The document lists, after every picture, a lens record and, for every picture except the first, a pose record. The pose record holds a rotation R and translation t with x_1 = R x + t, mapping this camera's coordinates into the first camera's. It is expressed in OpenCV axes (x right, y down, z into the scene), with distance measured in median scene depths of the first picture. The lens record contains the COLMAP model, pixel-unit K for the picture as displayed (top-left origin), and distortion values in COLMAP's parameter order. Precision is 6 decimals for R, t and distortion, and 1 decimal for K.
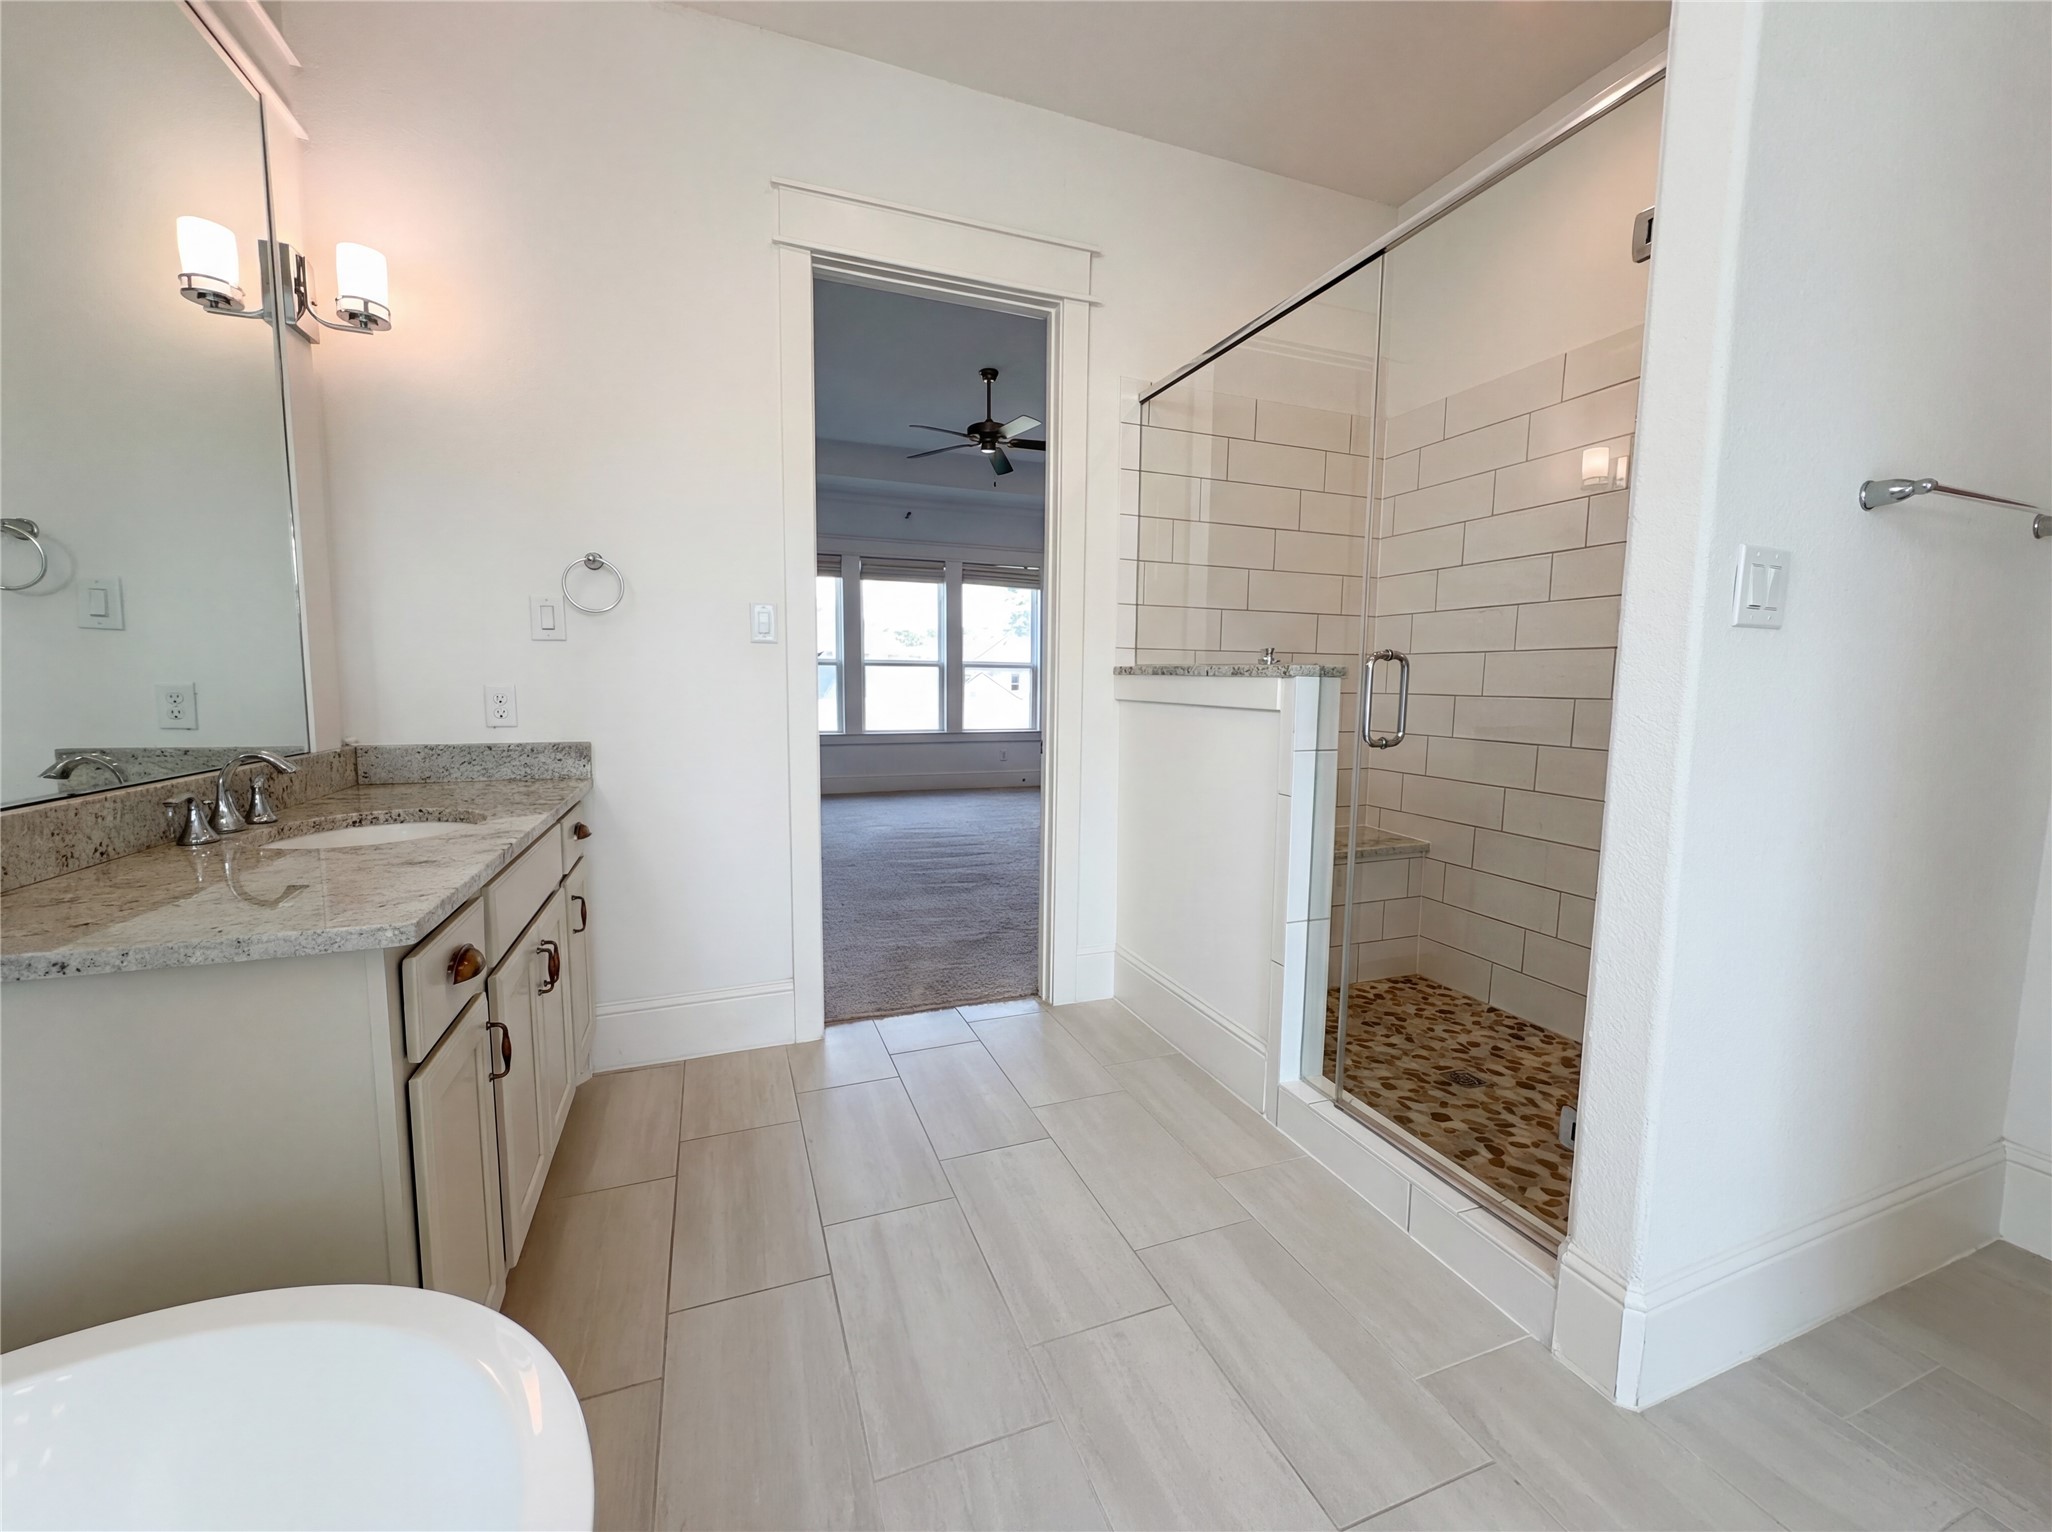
lens RADIAL K [[814.4, 0, 1026.0], [0, 814.4, 766.0], [0, 0, 1]] dist [0.000230, -0.000337]
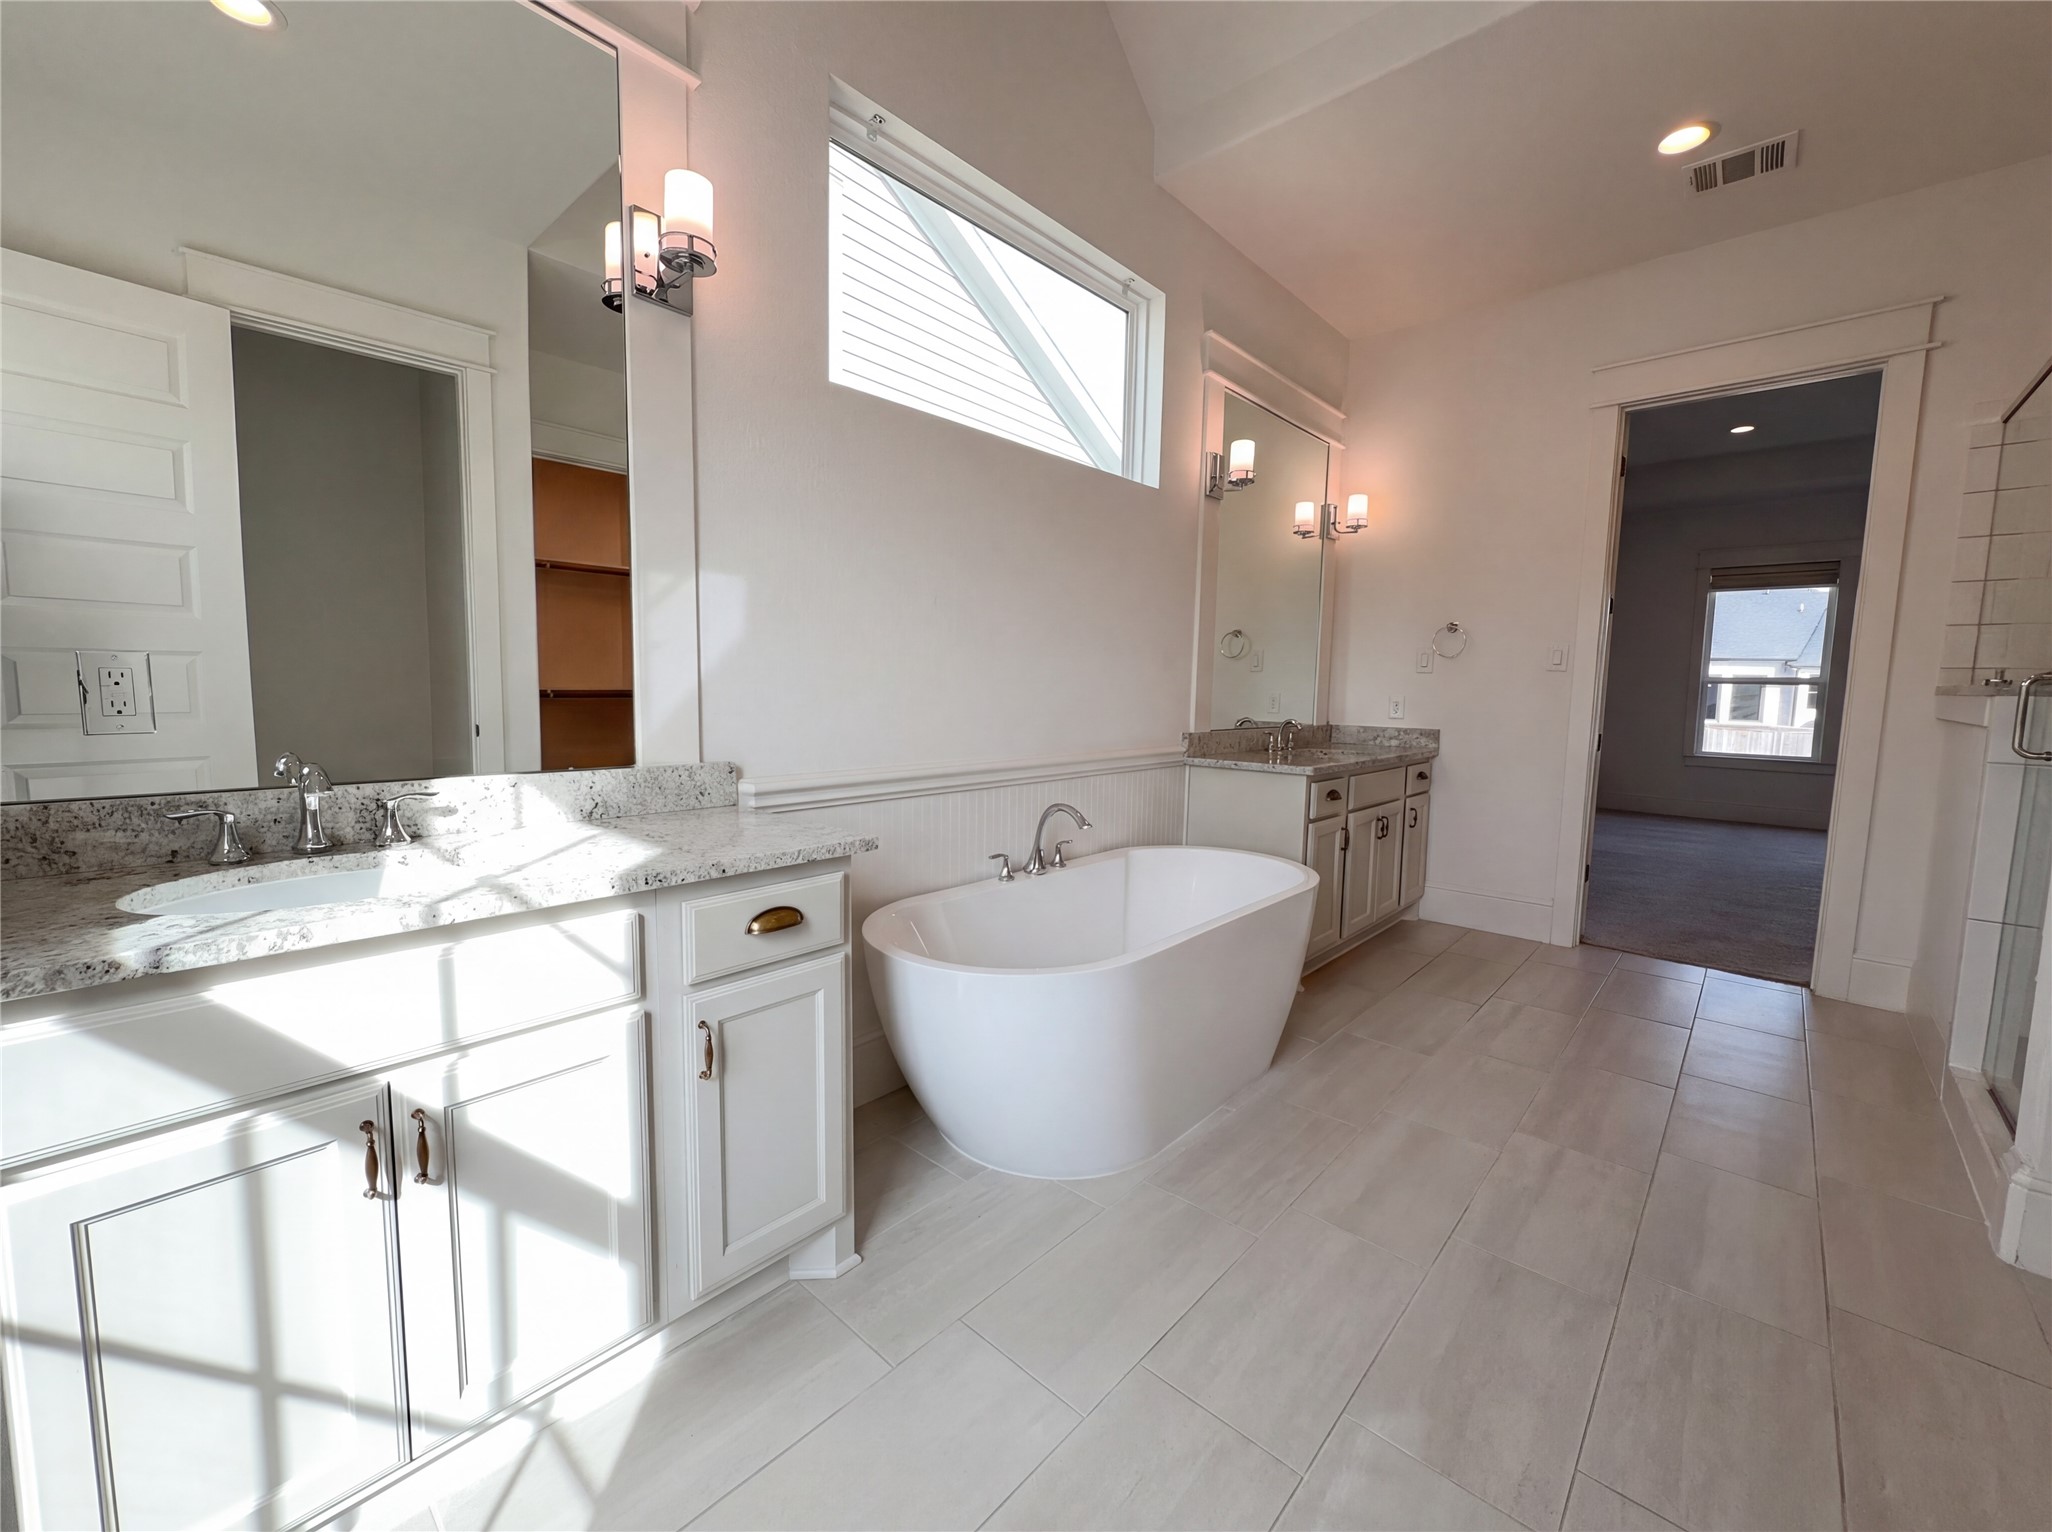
lens RADIAL K [[814.4, 0, 1026.0], [0, 814.4, 766.0], [0, 0, 1]] dist [0.000230, -0.000337]
pose [[0.444009, 0.086784, -0.891810, 0.659859], [-0.105145, 0.993468, 0.044328, 0.065877], [0.889832, 0.074087, 0.450234, -0.597357]]
